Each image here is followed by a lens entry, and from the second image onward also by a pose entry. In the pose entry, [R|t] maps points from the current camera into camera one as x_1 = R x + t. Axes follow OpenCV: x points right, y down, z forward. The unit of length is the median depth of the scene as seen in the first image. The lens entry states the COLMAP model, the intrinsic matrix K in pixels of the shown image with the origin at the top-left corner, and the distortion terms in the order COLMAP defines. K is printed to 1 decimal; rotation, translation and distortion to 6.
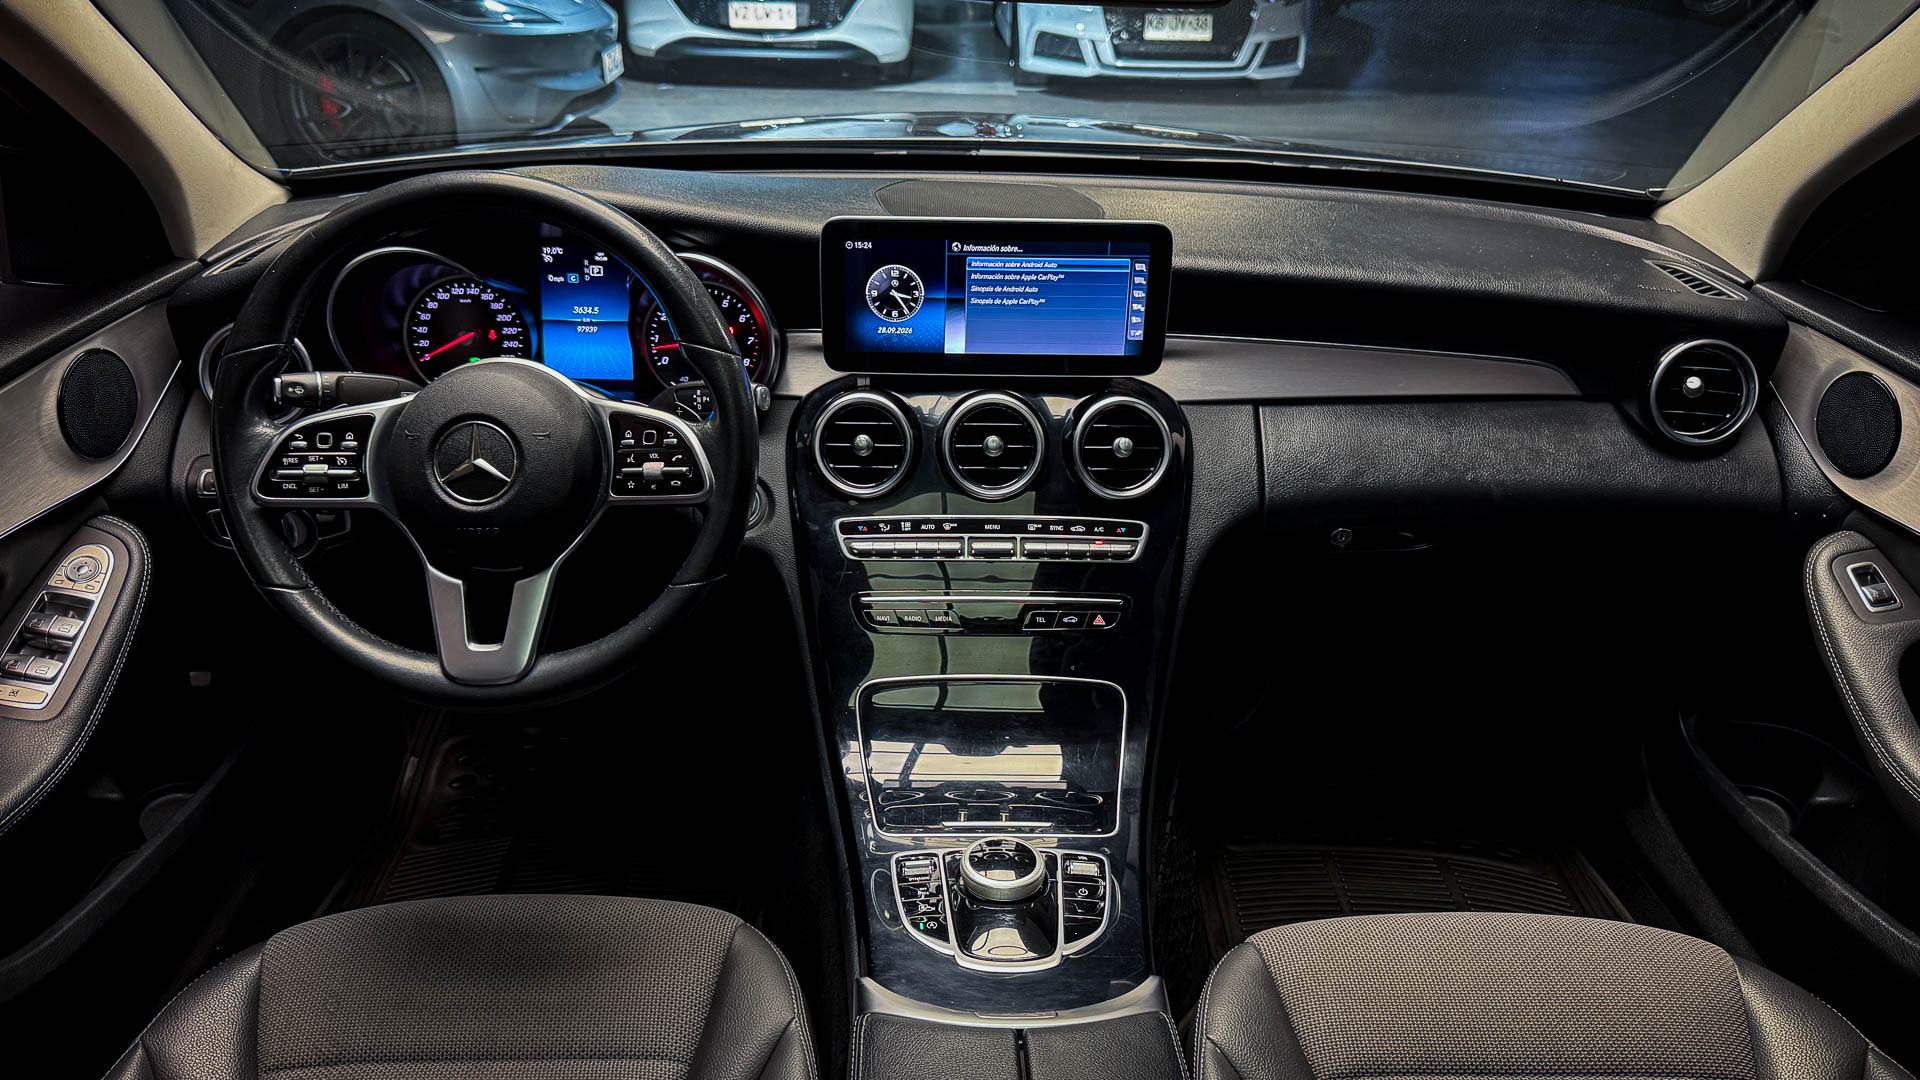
lens RADIAL K [[1341.2, 0, 960.0], [0, 1341.2, 540.0], [0, 0, 1]] dist [0.147698, -0.258440]
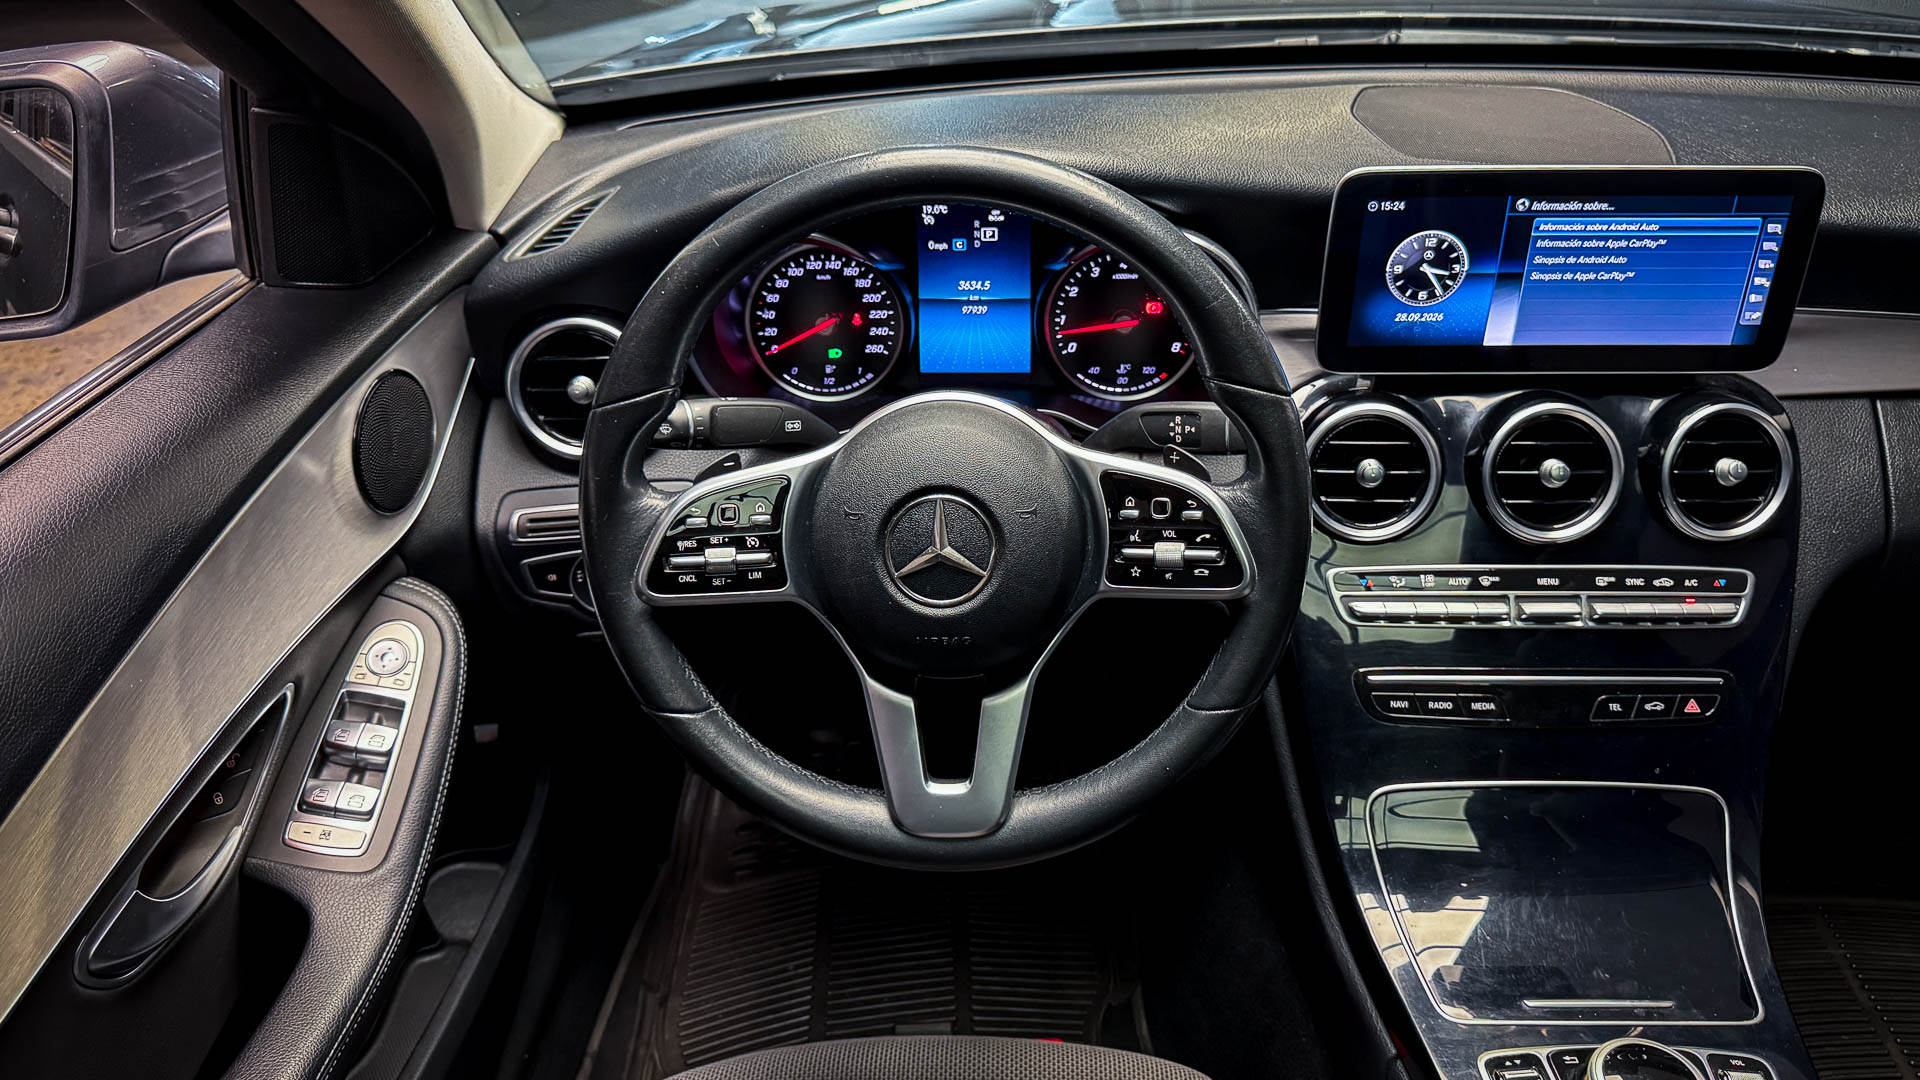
lens RADIAL K [[1397.1, 0, 990.9], [0, 1397.1, 517.7], [0, 0, 1]] dist [0.088519, -0.192446]
pose [[0.998610, -0.005512, -0.052416, -0.244903], [0.010638, 0.995126, 0.098039, -0.125992], [0.051620, -0.098460, 0.993801, 0.215525]]
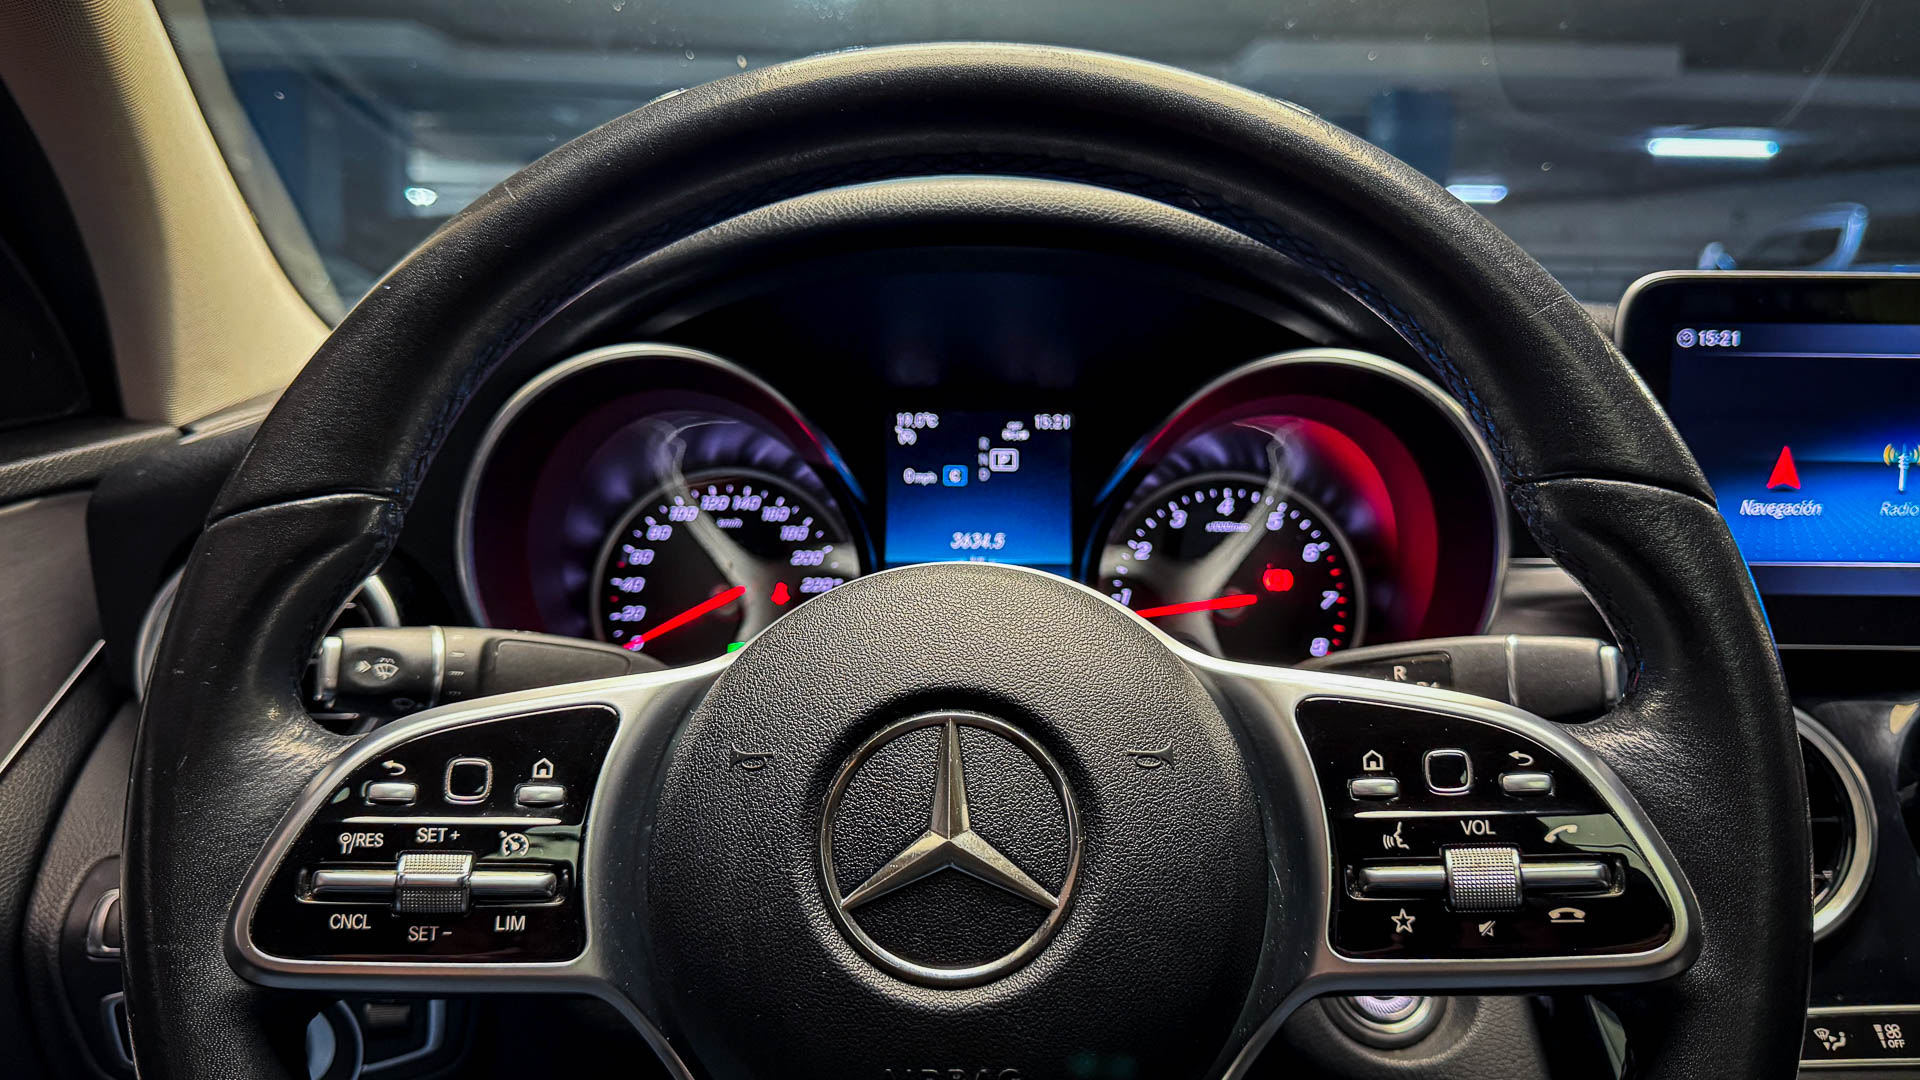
lens RADIAL K [[1494.0, 0, 949.7], [0, 1494.0, 508.5], [0, 0, 1]] dist [0.108978, -0.279303]
pose [[0.999521, -0.003424, -0.030771, -0.292788], [-0.006603, 0.947432, -0.319891, -0.016723], [0.030248, 0.319940, 0.946955, 0.553765]]
